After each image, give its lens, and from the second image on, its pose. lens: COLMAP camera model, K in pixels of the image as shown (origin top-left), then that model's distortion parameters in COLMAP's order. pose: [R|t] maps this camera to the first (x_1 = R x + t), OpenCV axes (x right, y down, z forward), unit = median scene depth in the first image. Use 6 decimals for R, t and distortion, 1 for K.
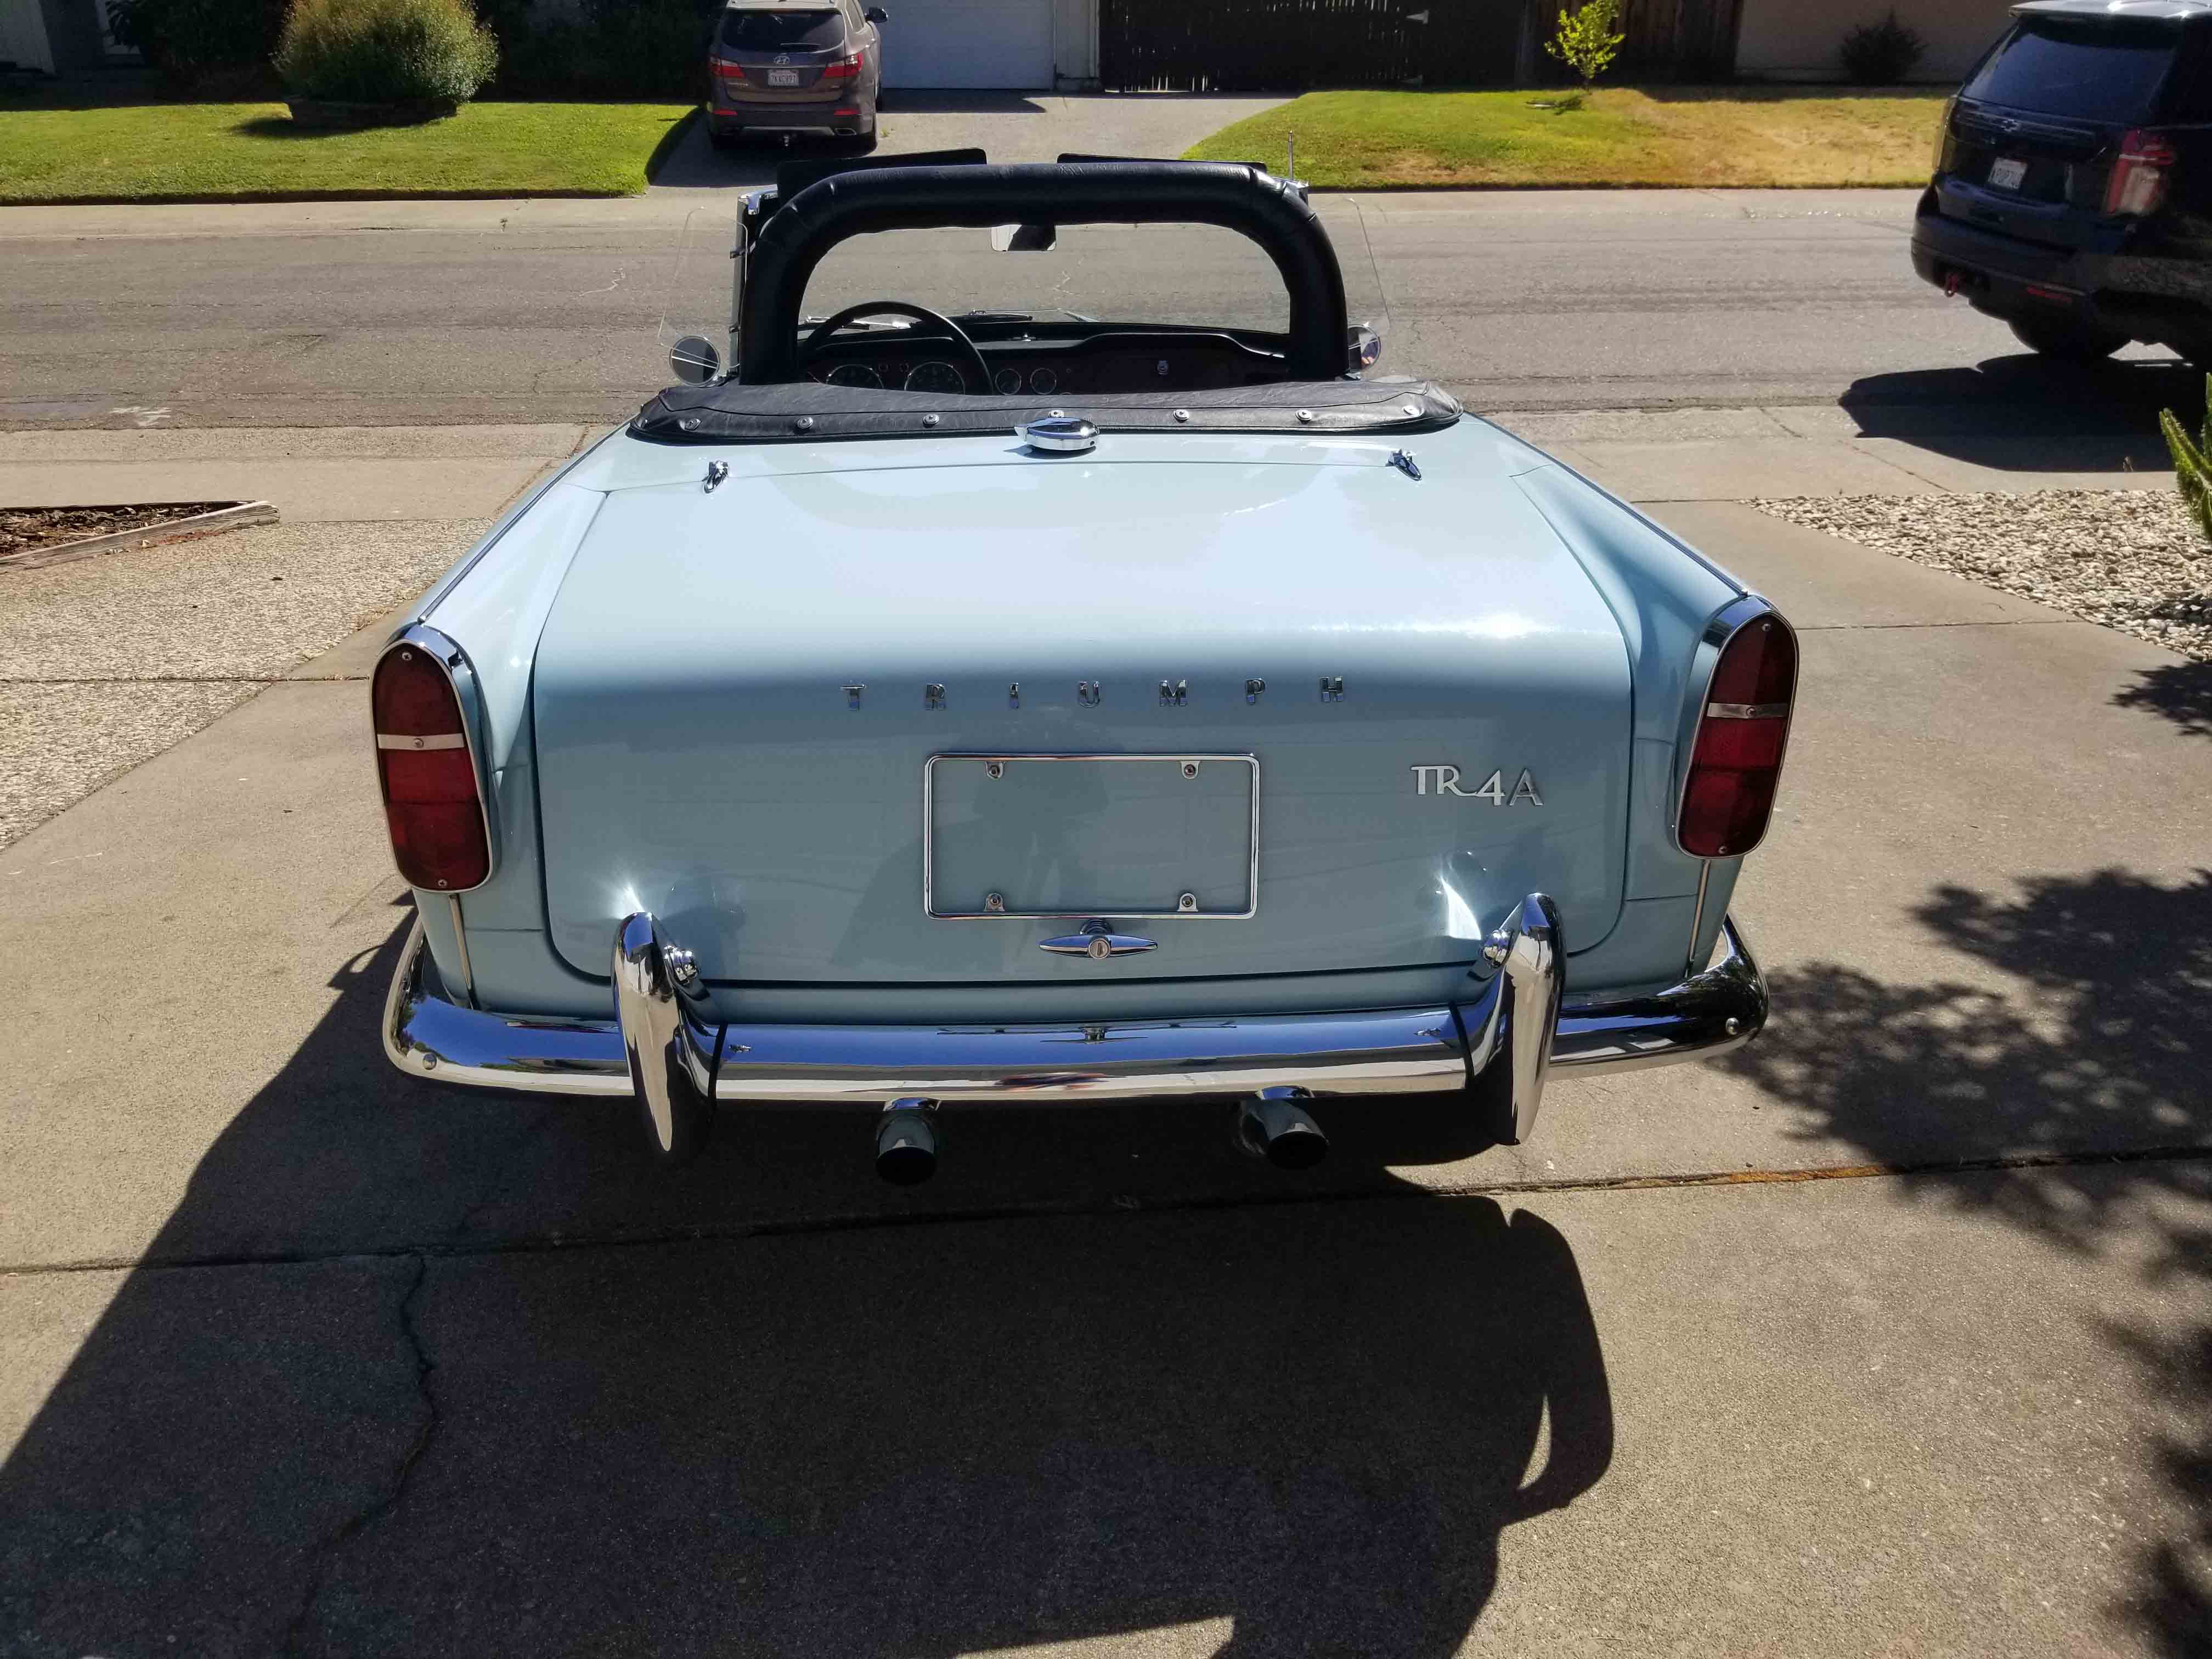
lens RADIAL K [[1759.4, 0, 1078.8], [0, 1759.4, 827.5], [0, 0, 1]] dist [-0.000736, -0.017457]
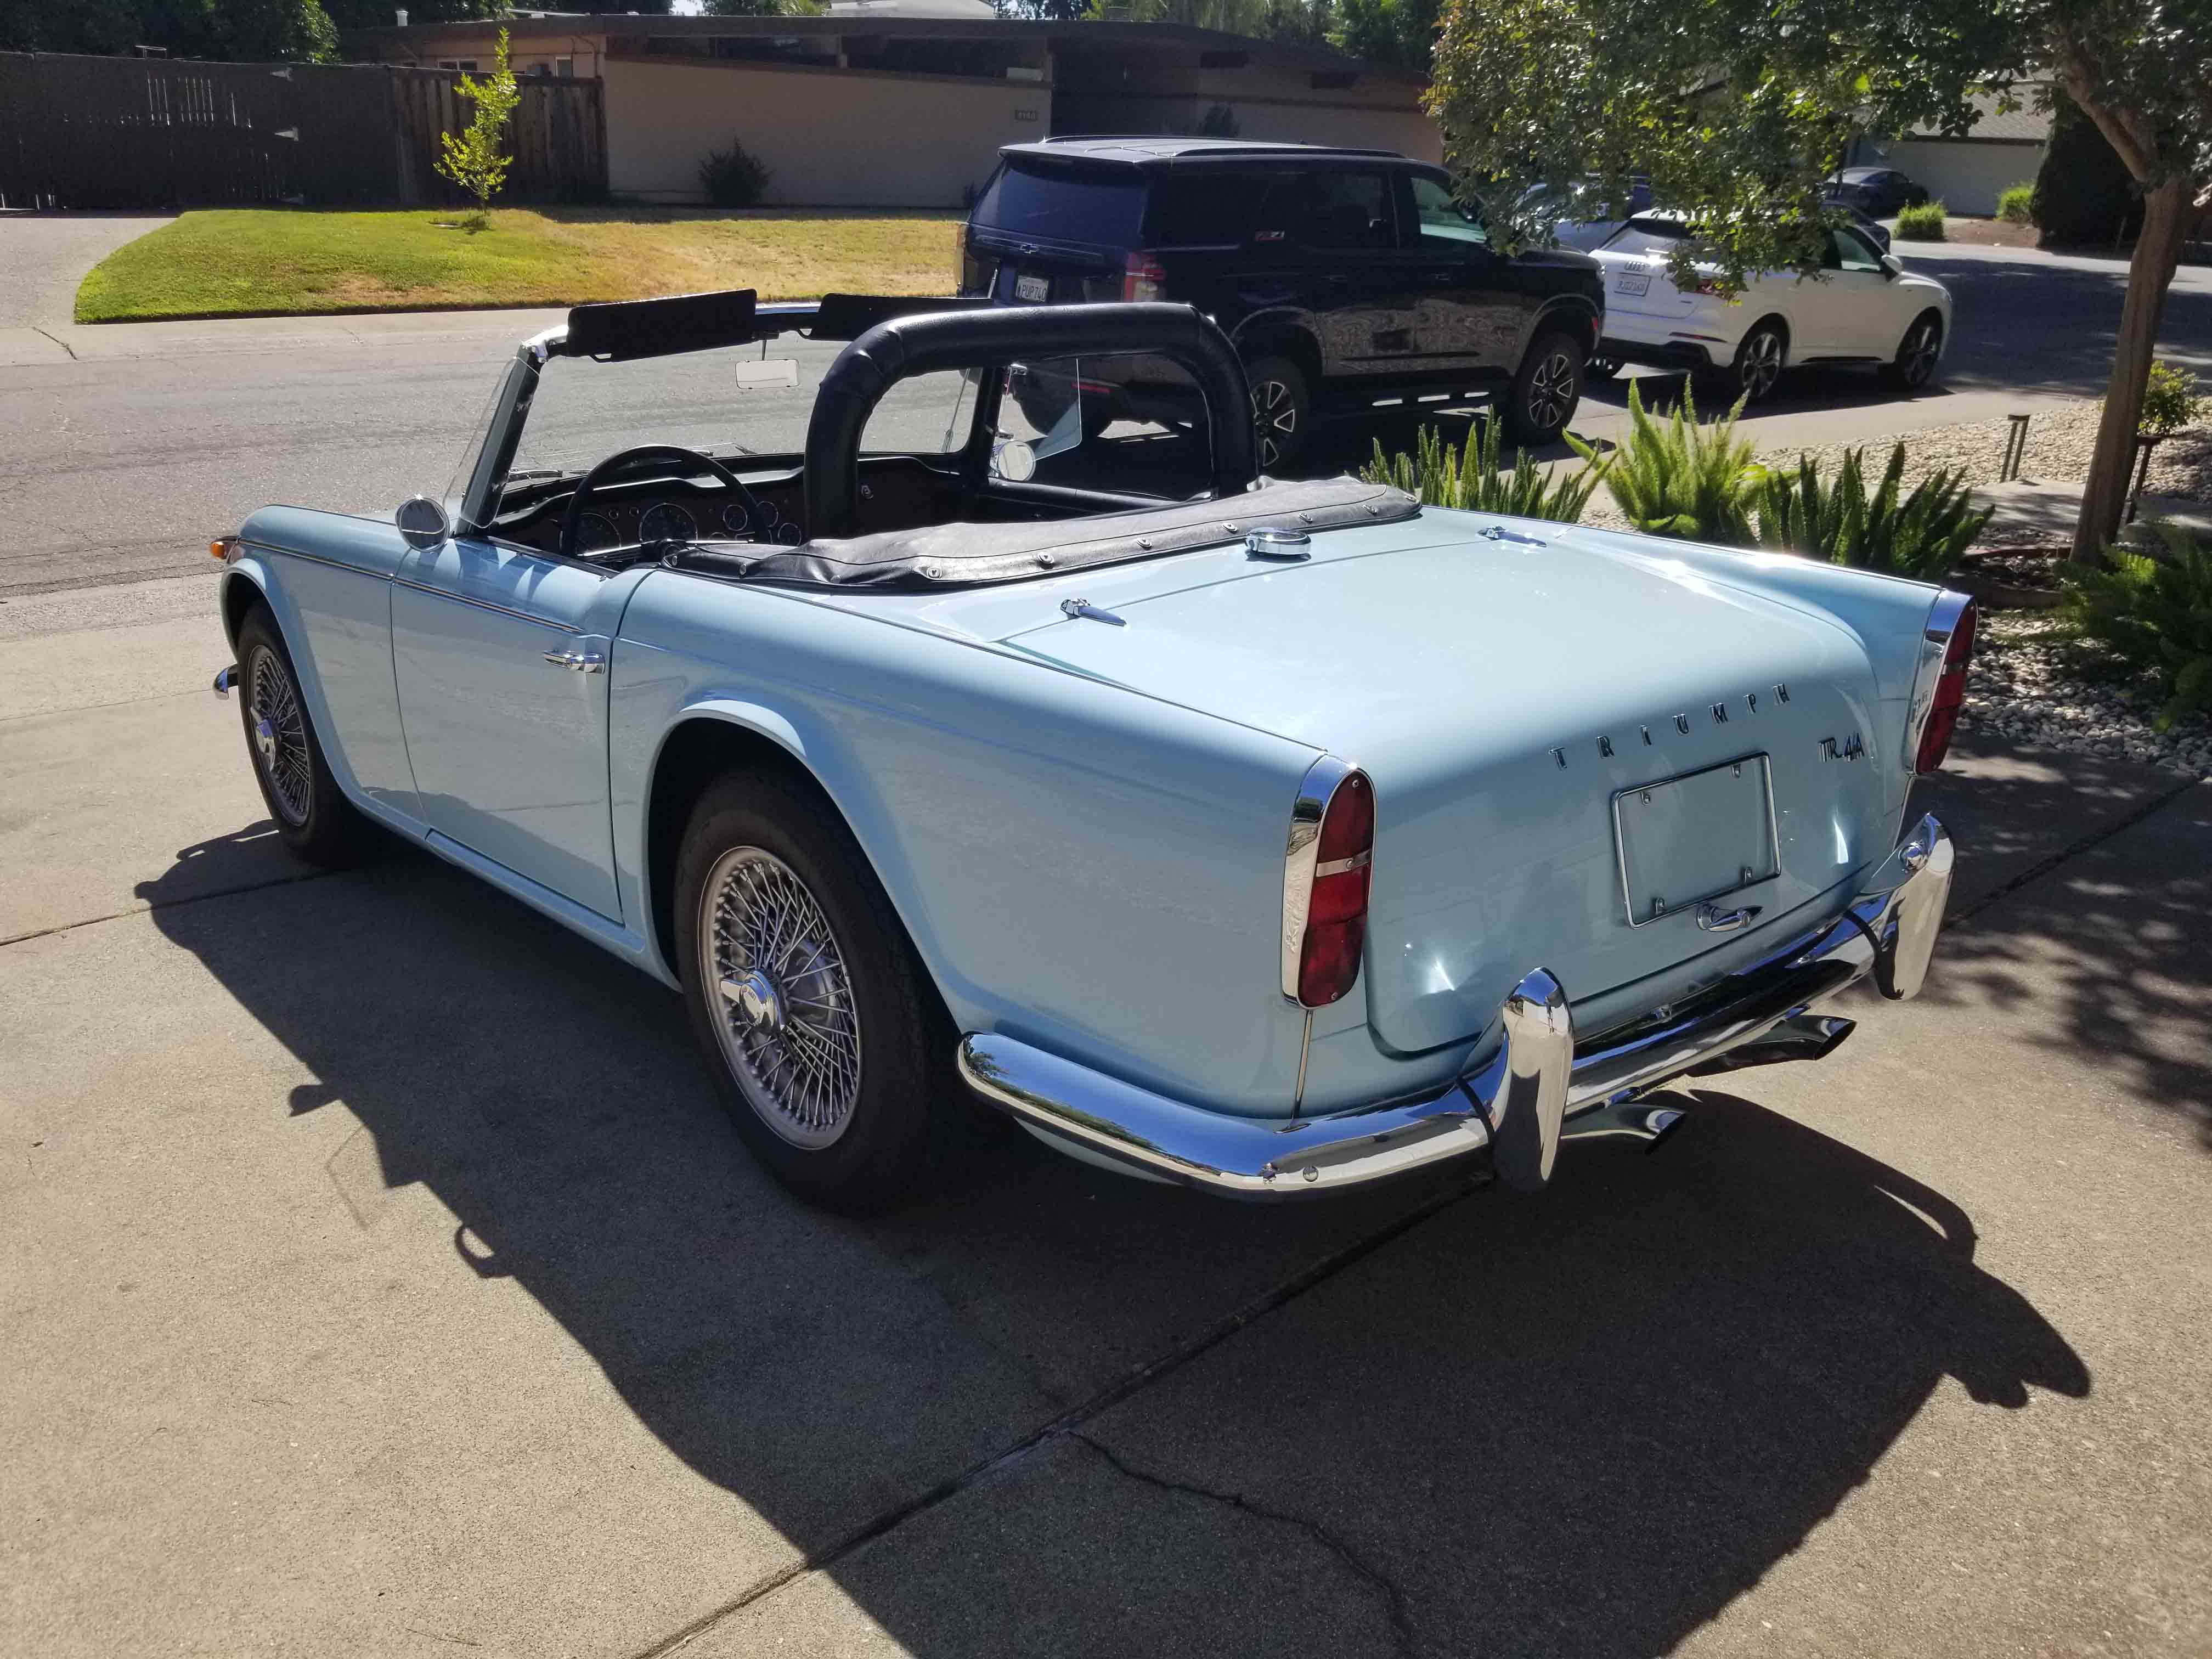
lens RADIAL K [[1758.9, 0, 1067.3], [0, 1758.9, 866.8], [0, 0, 1]] dist [-0.002354, -0.011668]
pose [[0.801964, -0.197694, 0.563712, -0.098717], [0.218941, 0.975260, 0.030548, -0.010322], [-0.555805, 0.098921, 0.825407, 0.019365]]
